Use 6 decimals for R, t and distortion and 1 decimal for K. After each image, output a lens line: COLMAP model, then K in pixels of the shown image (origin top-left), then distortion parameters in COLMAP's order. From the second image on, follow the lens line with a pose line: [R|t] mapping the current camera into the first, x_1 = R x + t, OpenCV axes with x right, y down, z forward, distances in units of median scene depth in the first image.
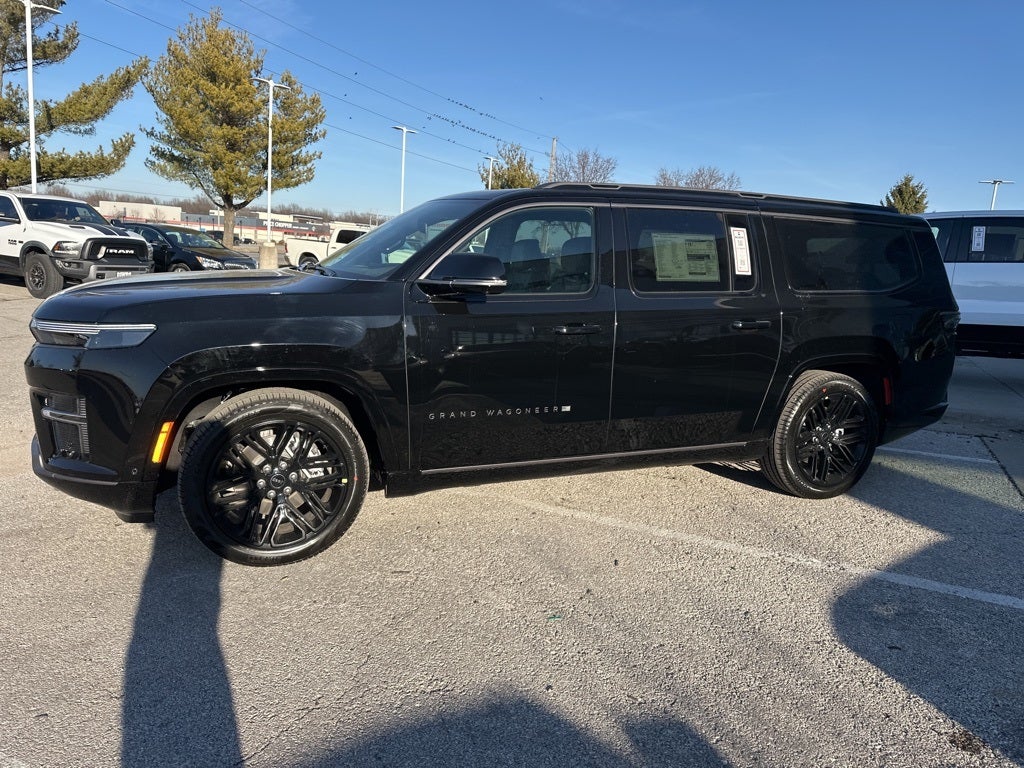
lens RADIAL K [[721.9, 0, 512.4], [0, 721.9, 375.0], [0, 0, 1]] dist [0.047208, -0.053134]
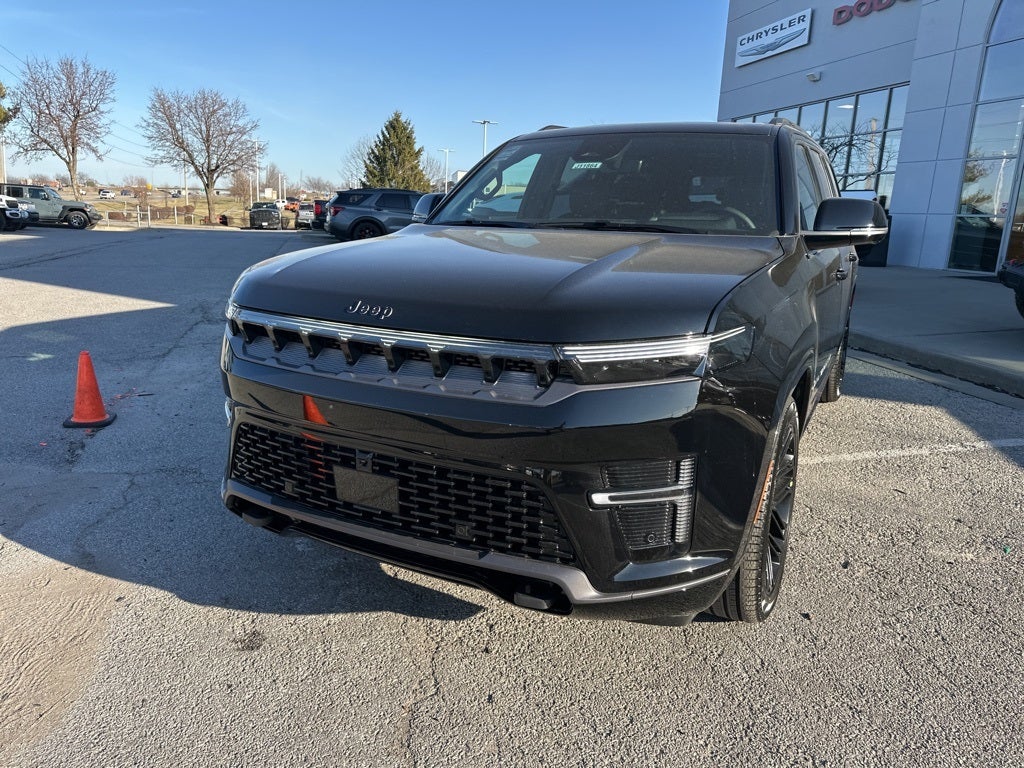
lens RADIAL K [[721.9, 0, 514.0], [0, 721.9, 377.4], [0, 0, 1]] dist [0.047208, -0.053134]
pose [[0.764404, -0.175920, 0.620273, -0.777925], [0.117298, 0.983945, 0.134510, -0.097591], [-0.633978, -0.030064, 0.772767, 0.451563]]
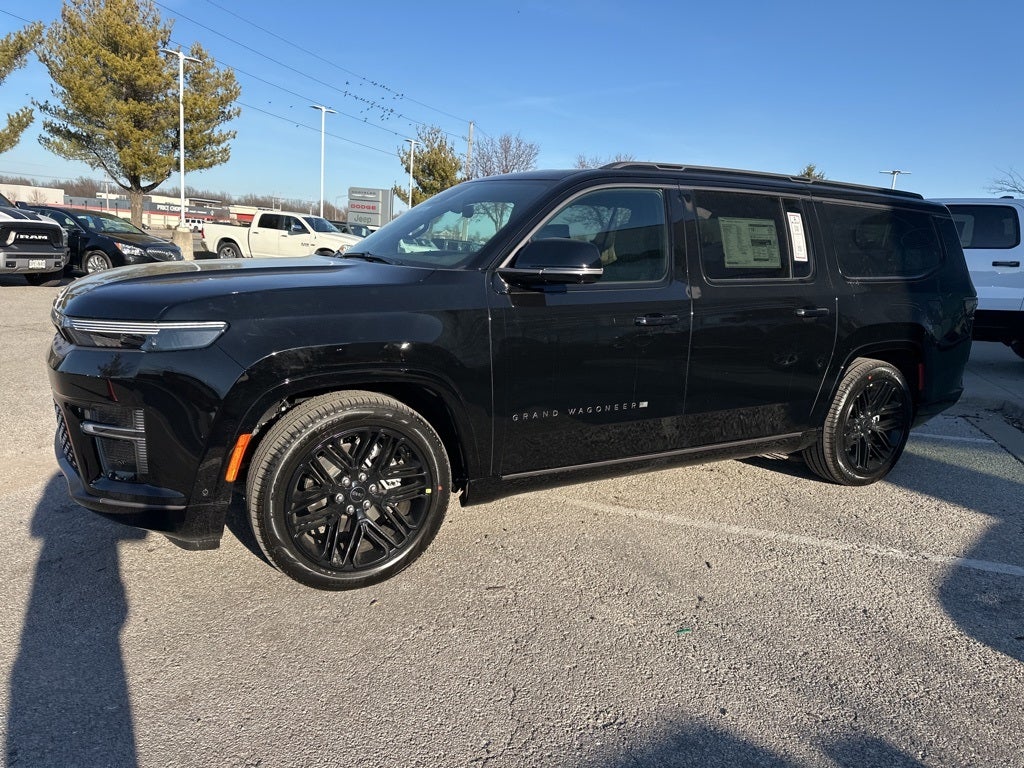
lens RADIAL K [[721.9, 0, 511.7], [0, 721.9, 383.3], [0, 0, 1]] dist [0.047208, -0.053134]
pose [[0.992426, -0.023334, 0.120607, -0.188500], [0.019828, 0.999347, 0.030192, -0.011569], [-0.121233, -0.027572, 0.992241, 0.074485]]
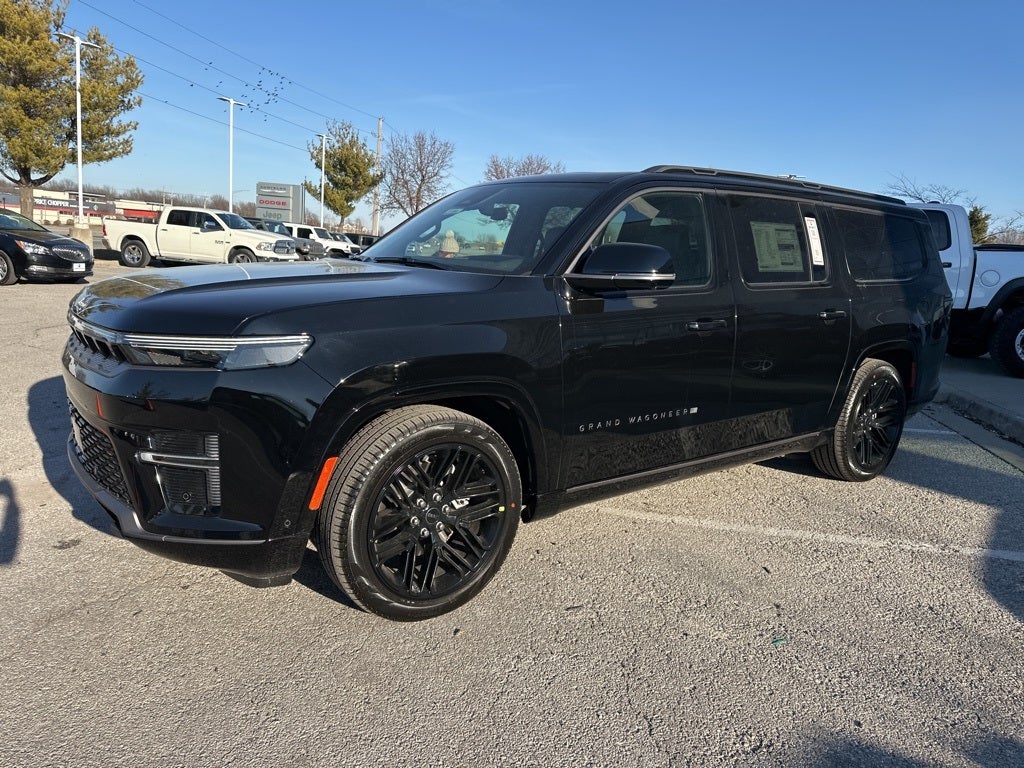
lens RADIAL K [[721.9, 0, 512.1], [0, 721.9, 378.0], [0, 0, 1]] dist [0.047208, -0.053134]
pose [[0.967927, -0.042775, 0.247562, -0.343081], [0.036672, 0.998900, 0.029211, -0.027763], [-0.248539, -0.019196, 0.968432, 0.135367]]
